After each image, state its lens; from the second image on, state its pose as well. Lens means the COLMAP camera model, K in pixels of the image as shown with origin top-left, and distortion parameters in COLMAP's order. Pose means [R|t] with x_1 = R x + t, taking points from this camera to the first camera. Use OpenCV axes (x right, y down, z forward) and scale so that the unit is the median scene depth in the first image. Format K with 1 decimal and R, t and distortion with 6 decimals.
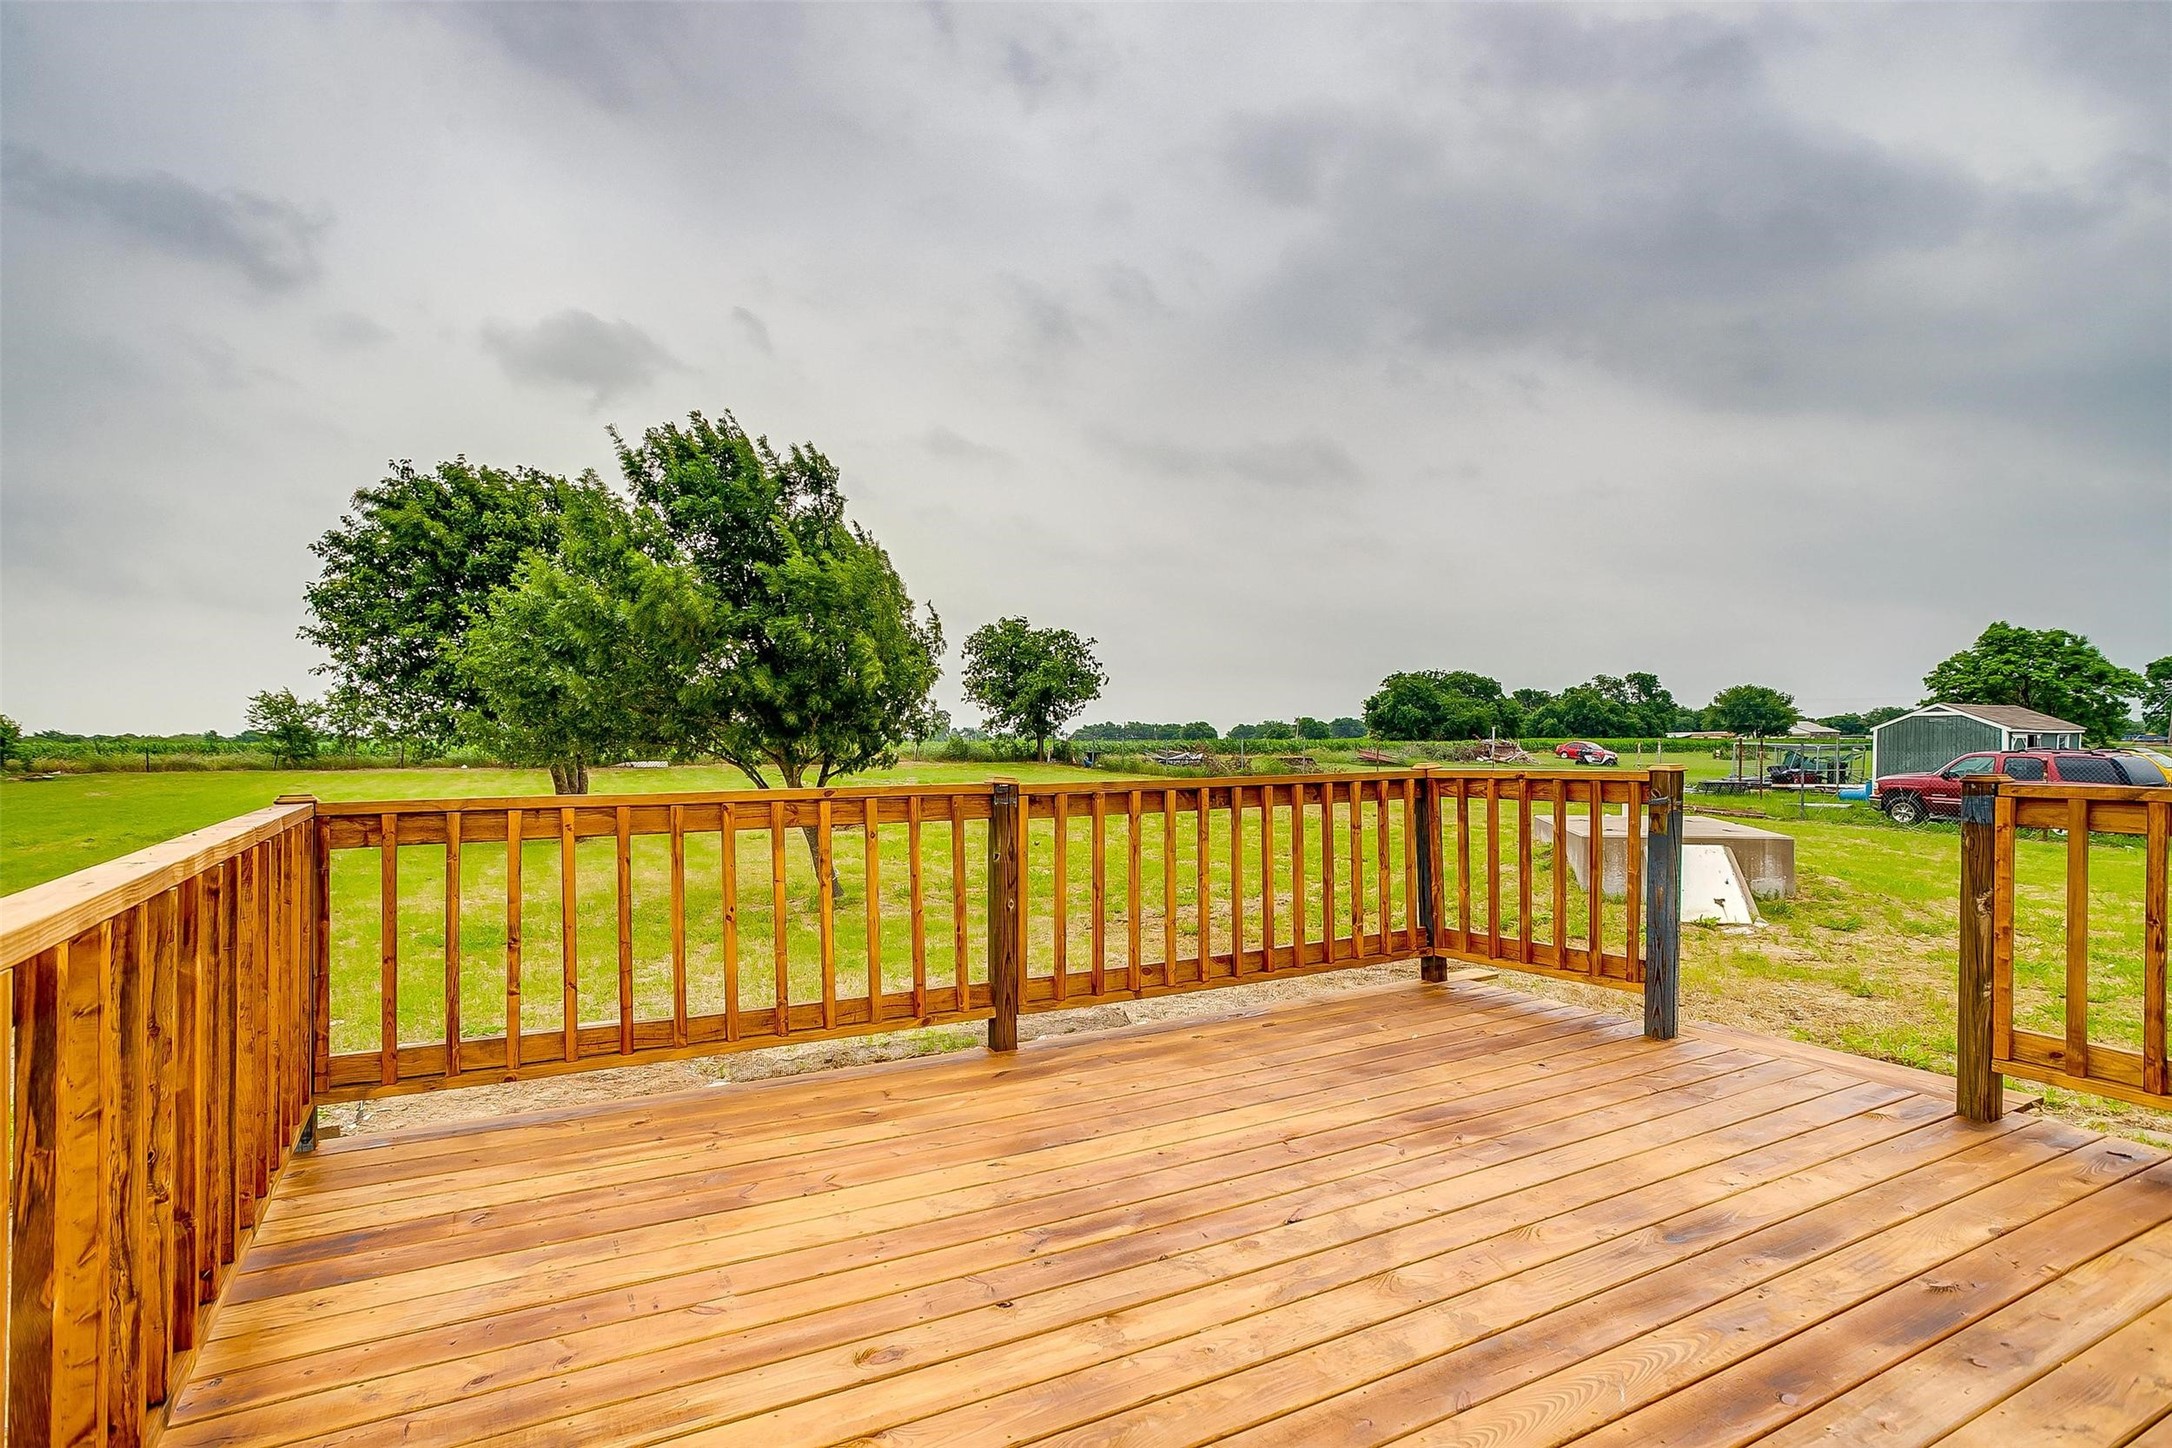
lens RADIAL K [[1103.1, 0, 1055.7], [0, 1103.1, 730.3], [0, 0, 1]] dist [-0.085694, 0.071036]
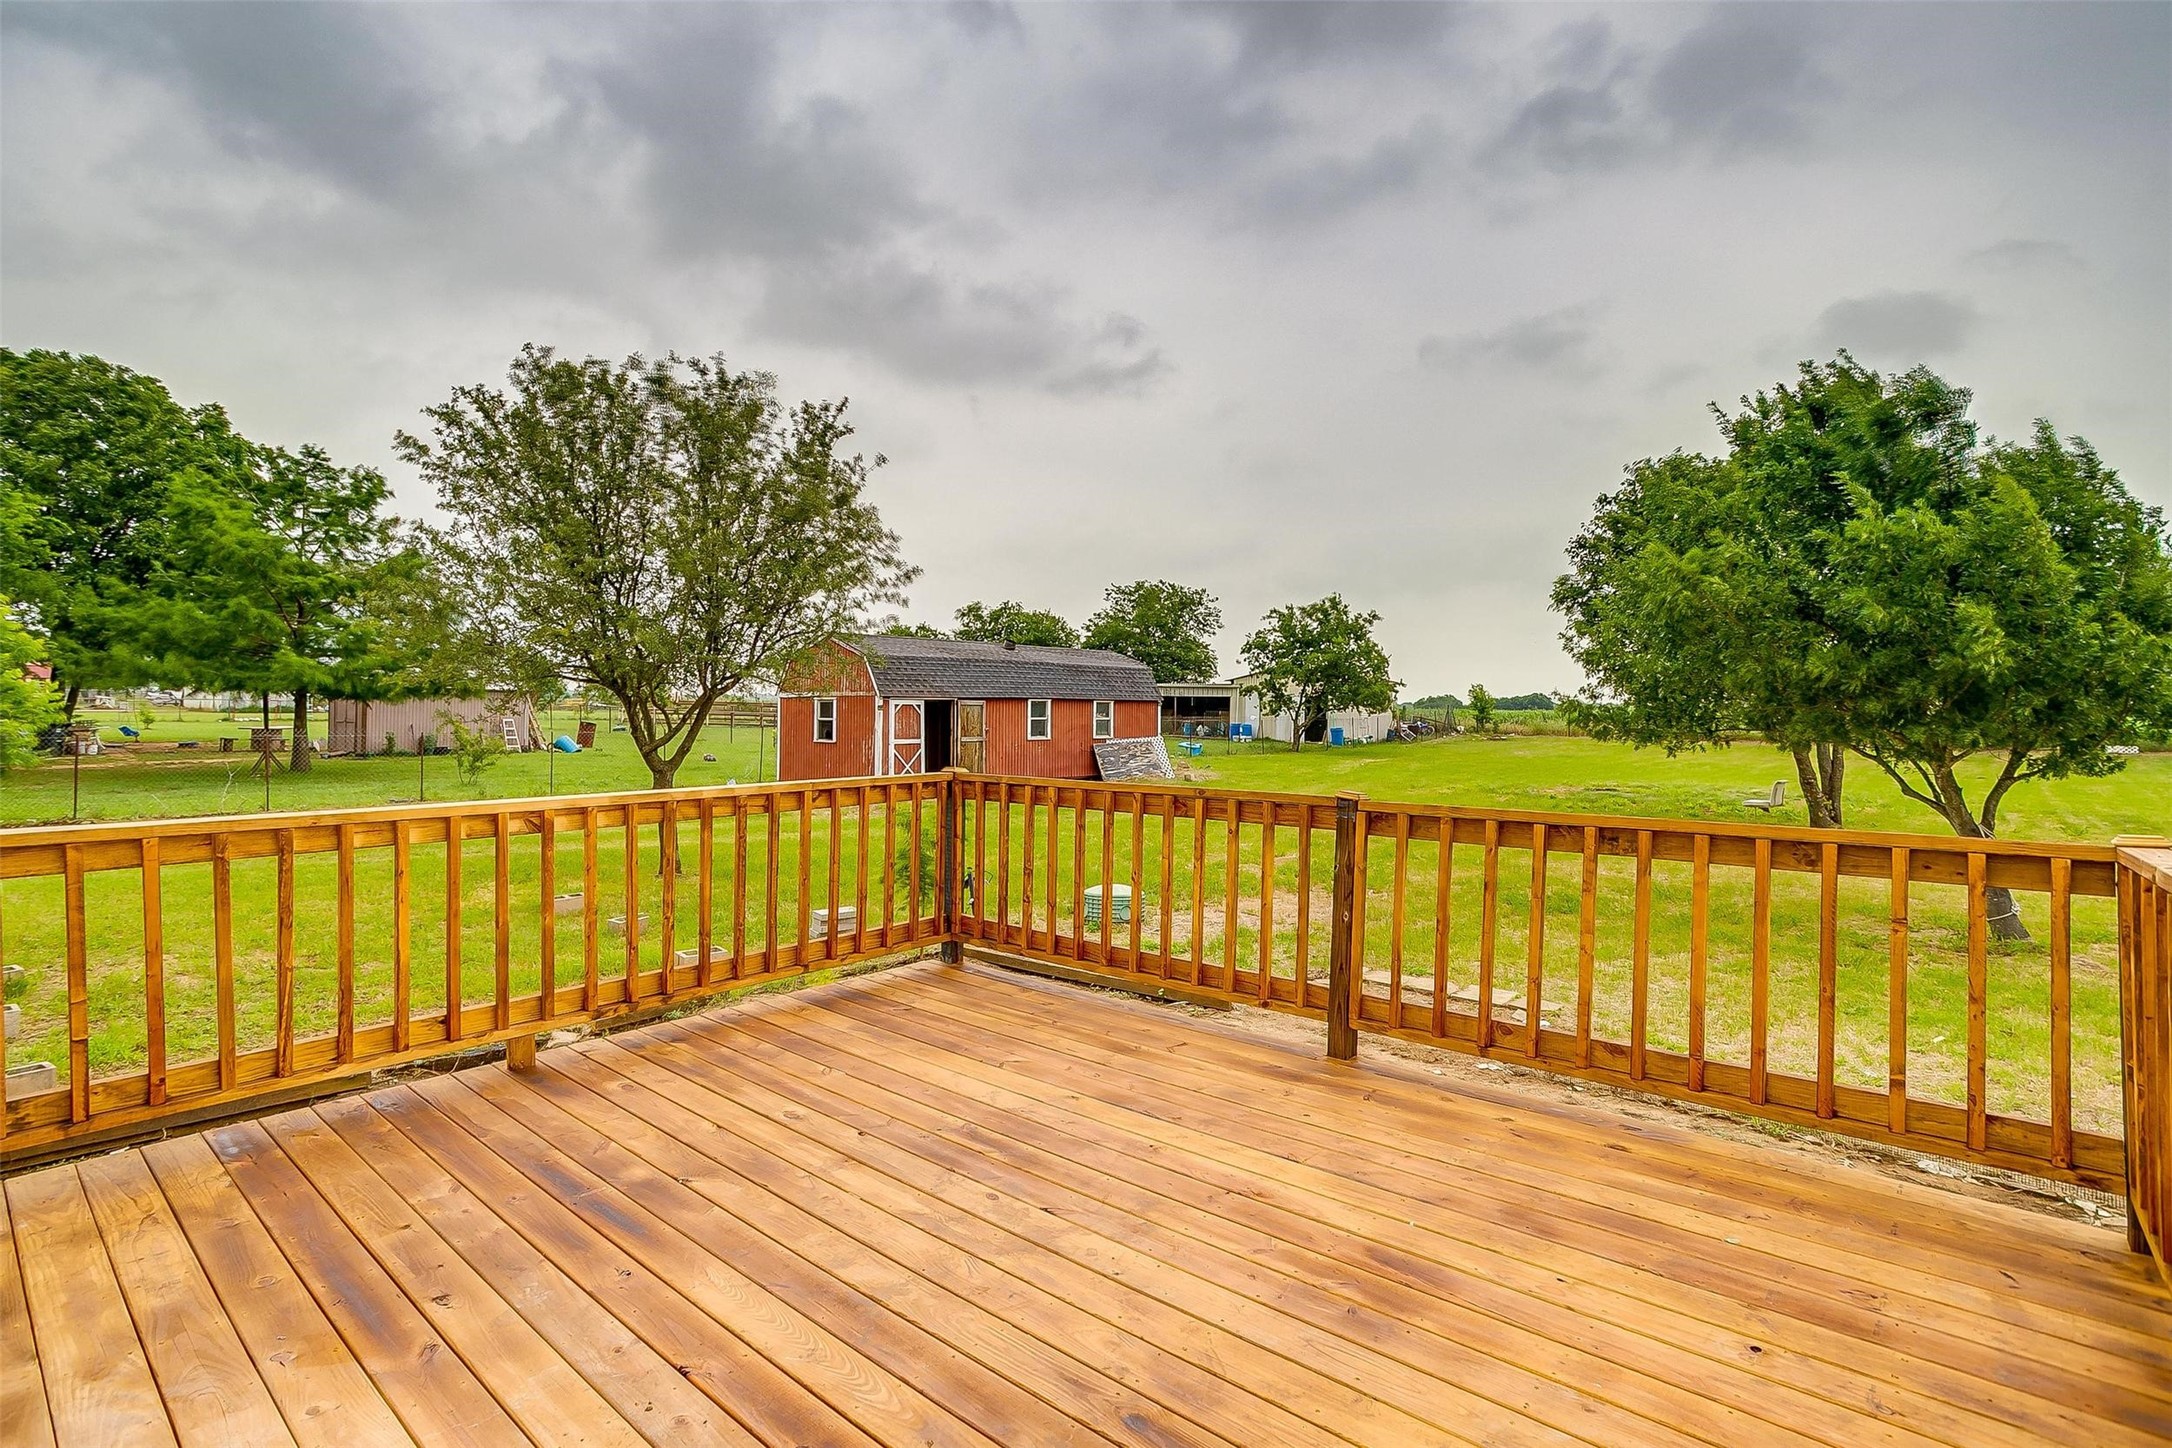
lens RADIAL K [[1072.1, 0, 1073.1], [0, 1072.1, 666.0], [0, 0, 1]] dist [-0.055823, 0.029818]
pose [[0.357501, -0.023896, -0.933607, 0.662298], [-0.005764, 0.999597, -0.027793, -0.038471], [0.933895, 0.015318, 0.357219, 0.333897]]
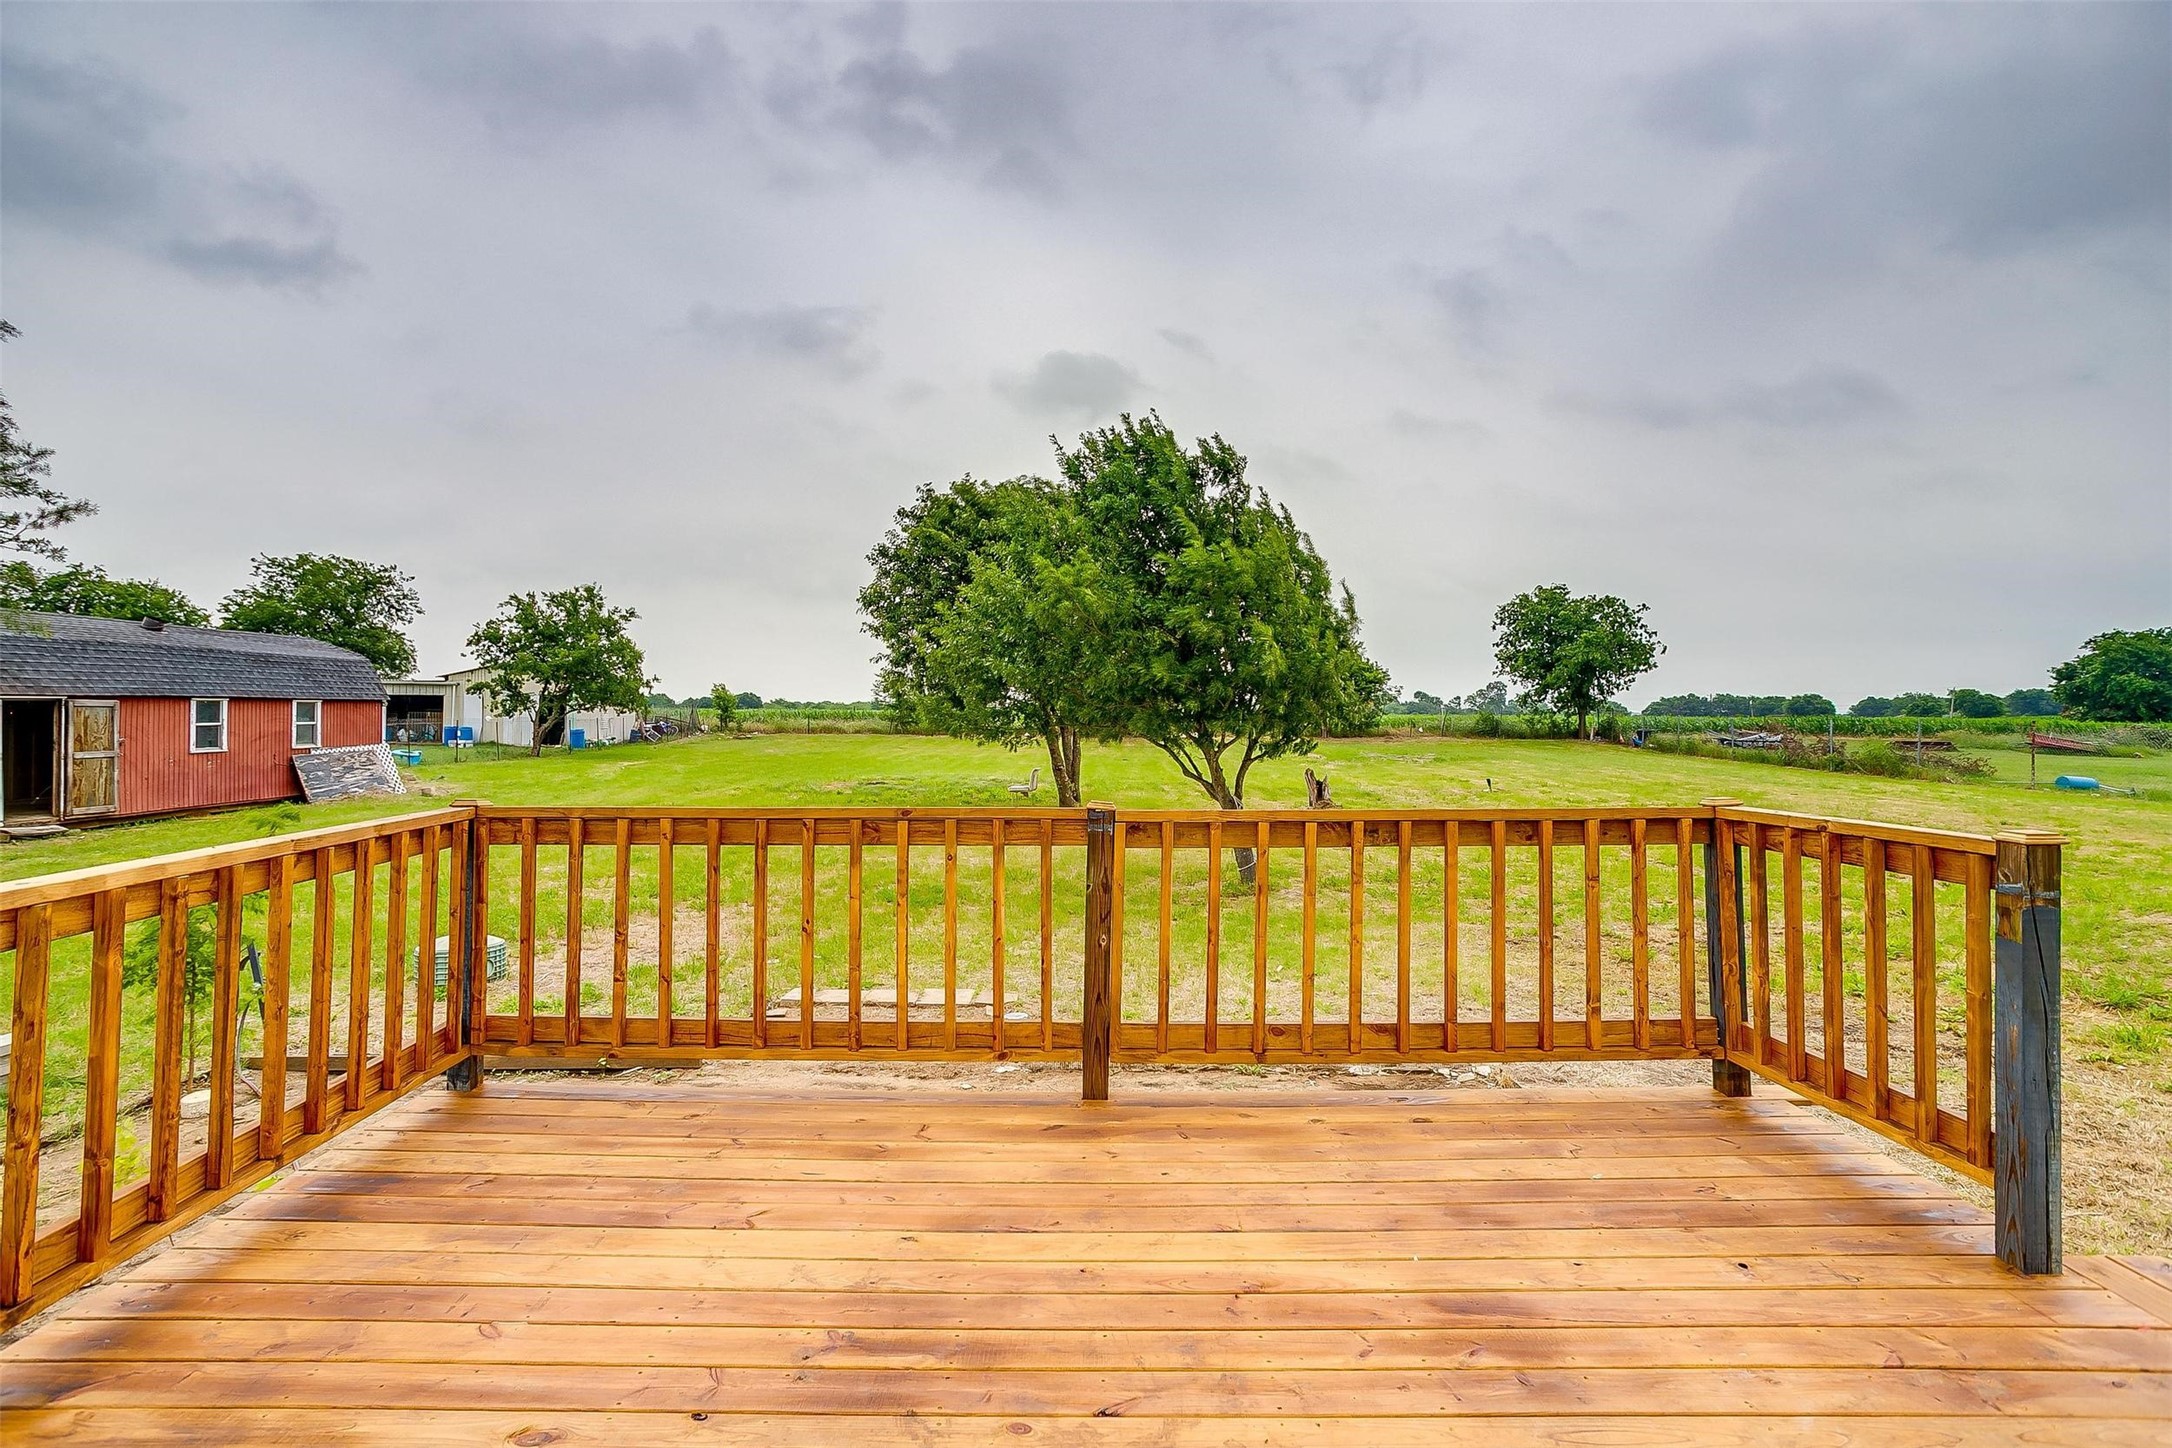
lens RADIAL K [[1072.1, 0, 1073.1], [0, 1072.1, 666.0], [0, 0, 1]] dist [-0.055823, 0.029818]
pose [[0.882727, -0.009781, -0.469784, 0.298666], [-0.005448, 0.999503, -0.031047, -0.036847], [0.469854, 0.029966, 0.882235, 0.156299]]
